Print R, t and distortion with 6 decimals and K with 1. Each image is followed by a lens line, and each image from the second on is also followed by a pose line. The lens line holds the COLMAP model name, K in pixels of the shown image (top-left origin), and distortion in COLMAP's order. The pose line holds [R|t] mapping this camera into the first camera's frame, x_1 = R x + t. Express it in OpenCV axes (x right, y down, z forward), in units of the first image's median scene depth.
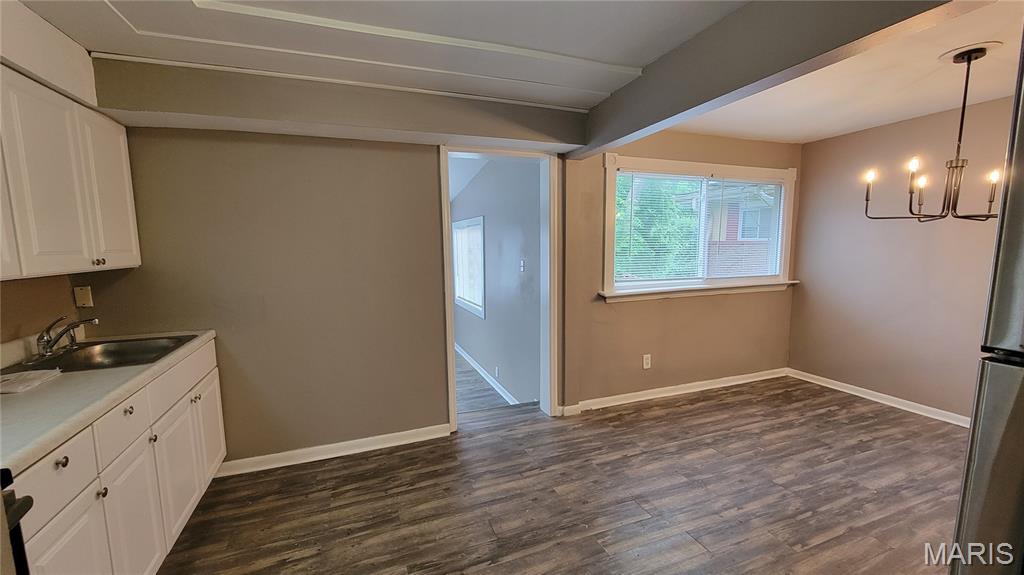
lens RADIAL K [[413.3, 0, 510.1], [0, 413.3, 291.6], [0, 0, 1]] dist [0.014852, -0.000185]
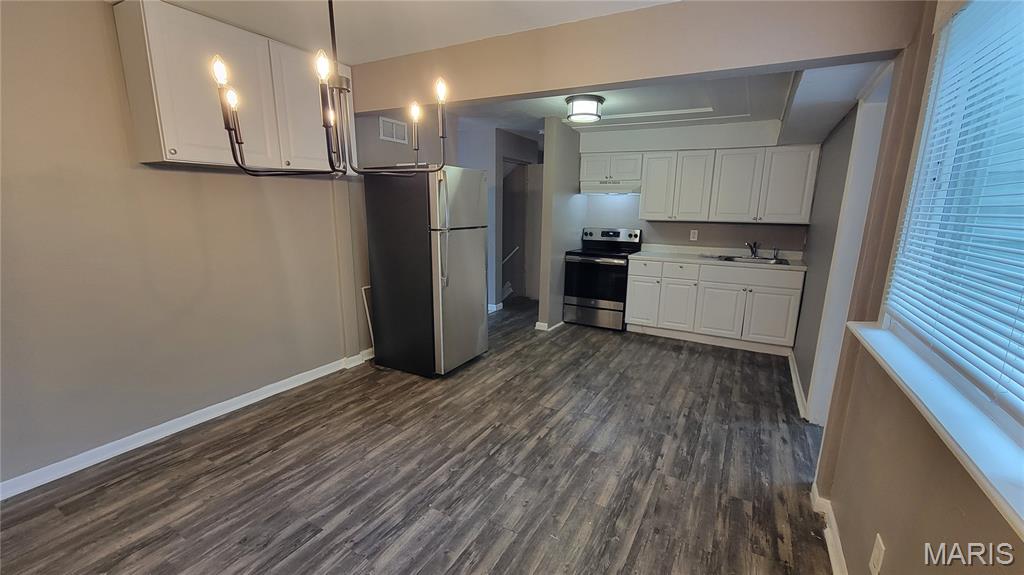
lens RADIAL K [[413.3, 0, 513.4], [0, 413.3, 294.0], [0, 0, 1]] dist [0.014852, -0.000185]
pose [[-0.775138, 0.122839, -0.619735, 1.180198], [-0.085279, 0.951597, 0.295281, -0.185409], [0.626010, 0.281734, -0.727143, 1.557744]]
